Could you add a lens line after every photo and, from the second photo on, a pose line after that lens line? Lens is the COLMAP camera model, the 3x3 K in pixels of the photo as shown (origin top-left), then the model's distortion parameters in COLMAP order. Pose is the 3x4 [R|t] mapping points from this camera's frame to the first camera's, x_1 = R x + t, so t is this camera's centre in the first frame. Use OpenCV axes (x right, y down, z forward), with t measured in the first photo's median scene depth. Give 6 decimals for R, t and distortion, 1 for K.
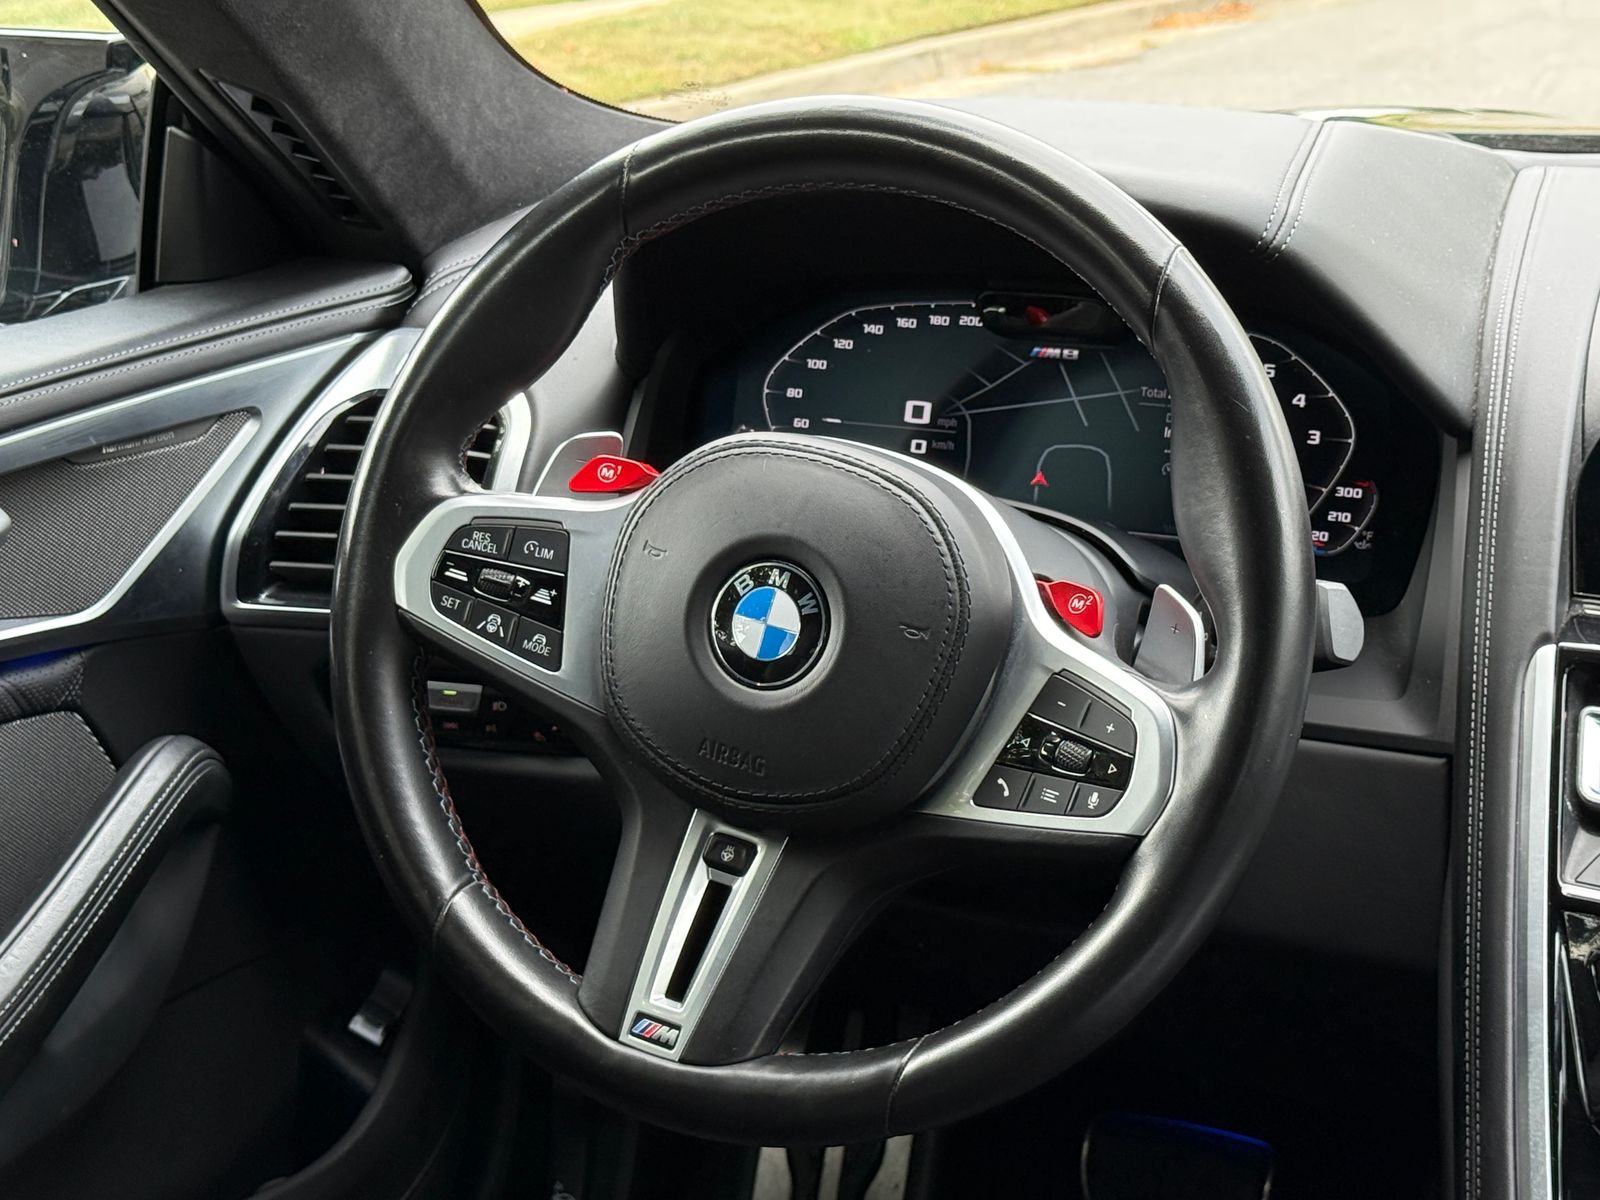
lens RADIAL K [[3061.0, 0, 800.0], [0, 3061.0, 600.0], [0, 0, 1]] dist [0.086444, 0.170151]
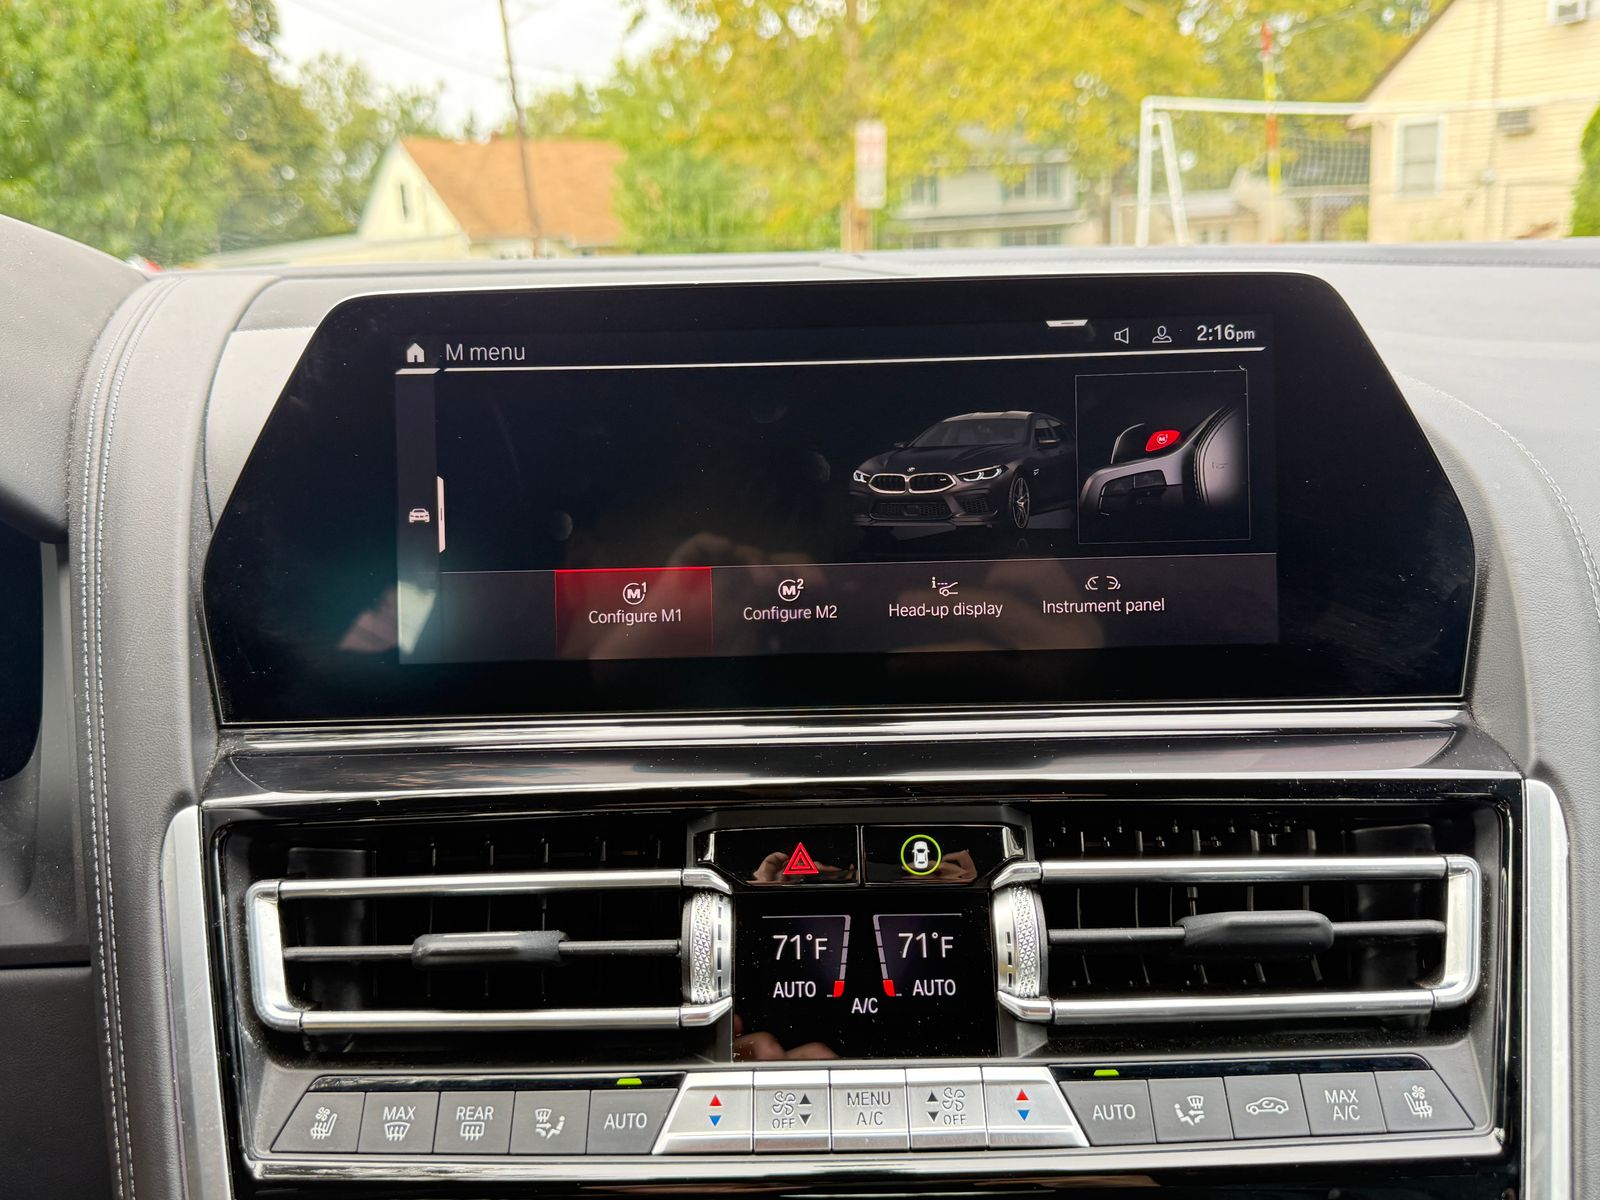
lens RADIAL K [[1501.8, 0, 800.0], [0, 1501.8, 600.0], [0, 0, 1]] dist [0.088013, -0.005122]
pose [[0.852200, -0.151869, 0.500690, 0.183829], [0.163284, 0.986350, 0.021260, -0.016237], [-0.497084, 0.063637, 0.865366, 0.587299]]
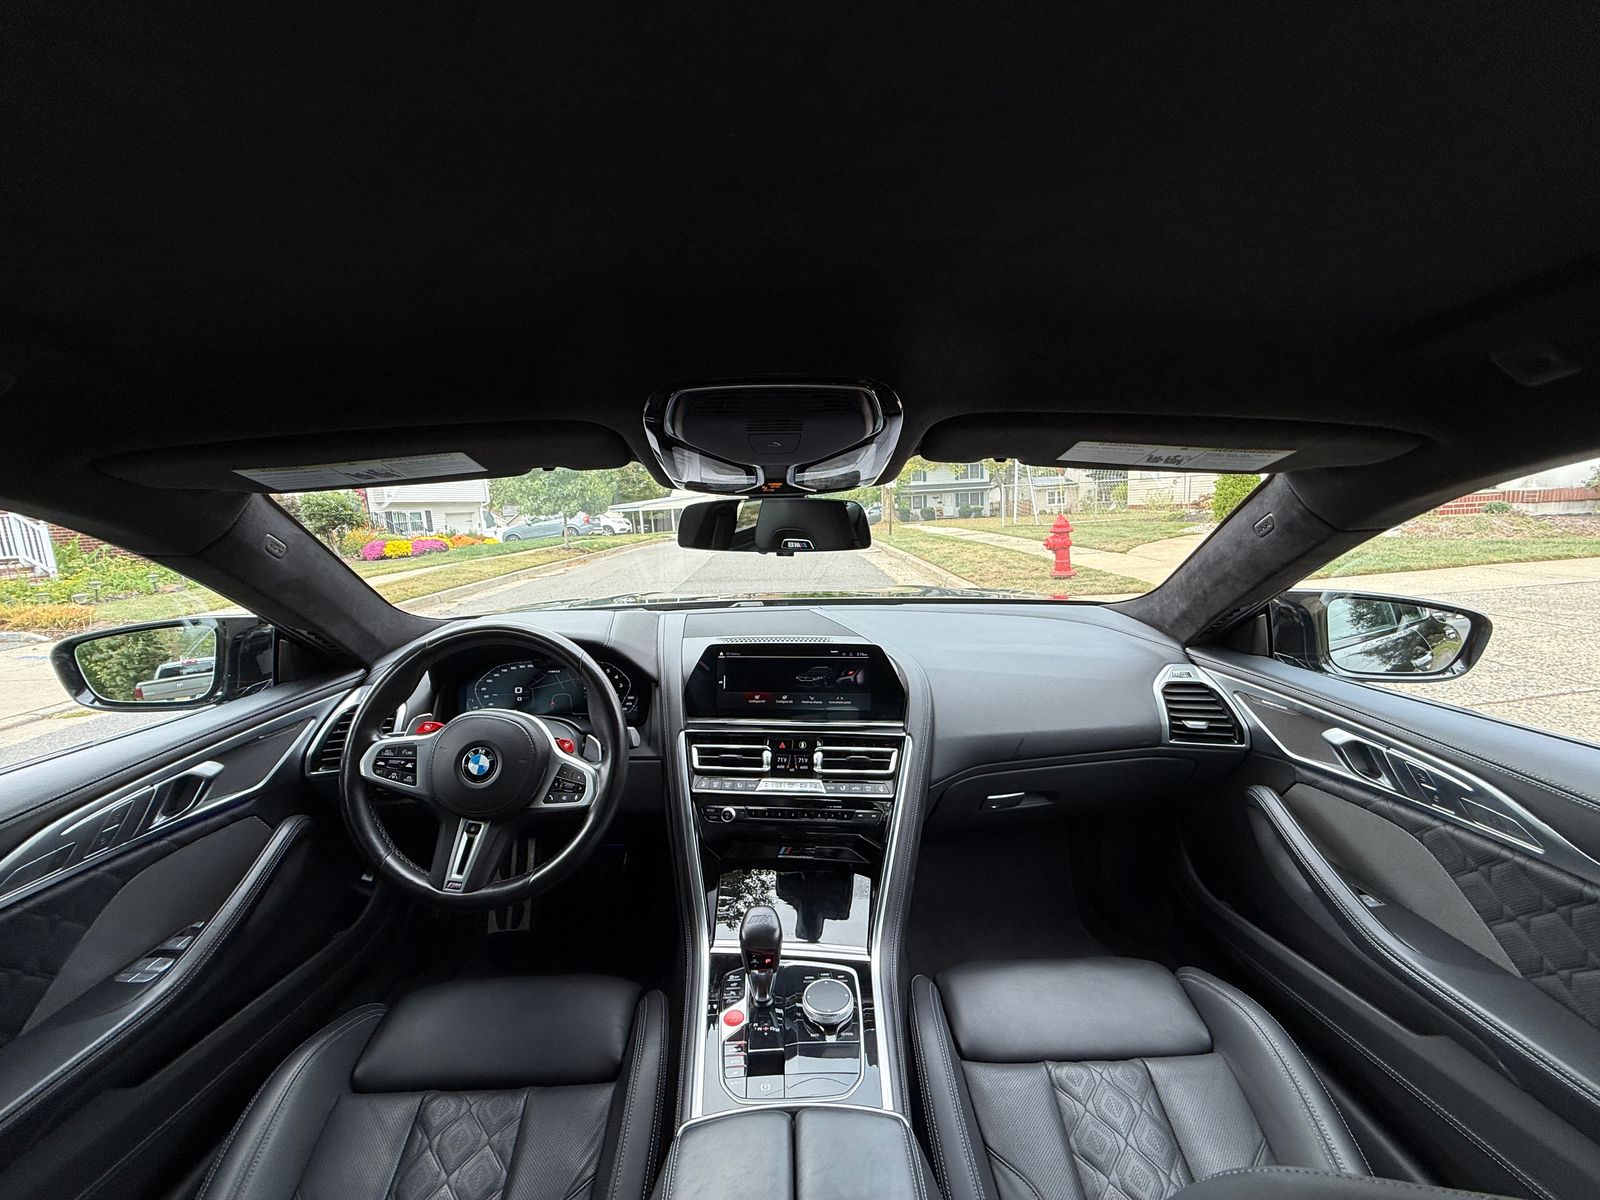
lens RADIAL K [[628.7, 0, 793.2], [0, 628.7, 594.9], [0, 0, 1]] dist [0.000892, 0.000065]
pose [[0.895467, -0.079339, 0.438001, 0.011645], [0.135802, 0.985769, -0.099078, -0.062345], [-0.423907, 0.148202, 0.893498, 0.116070]]
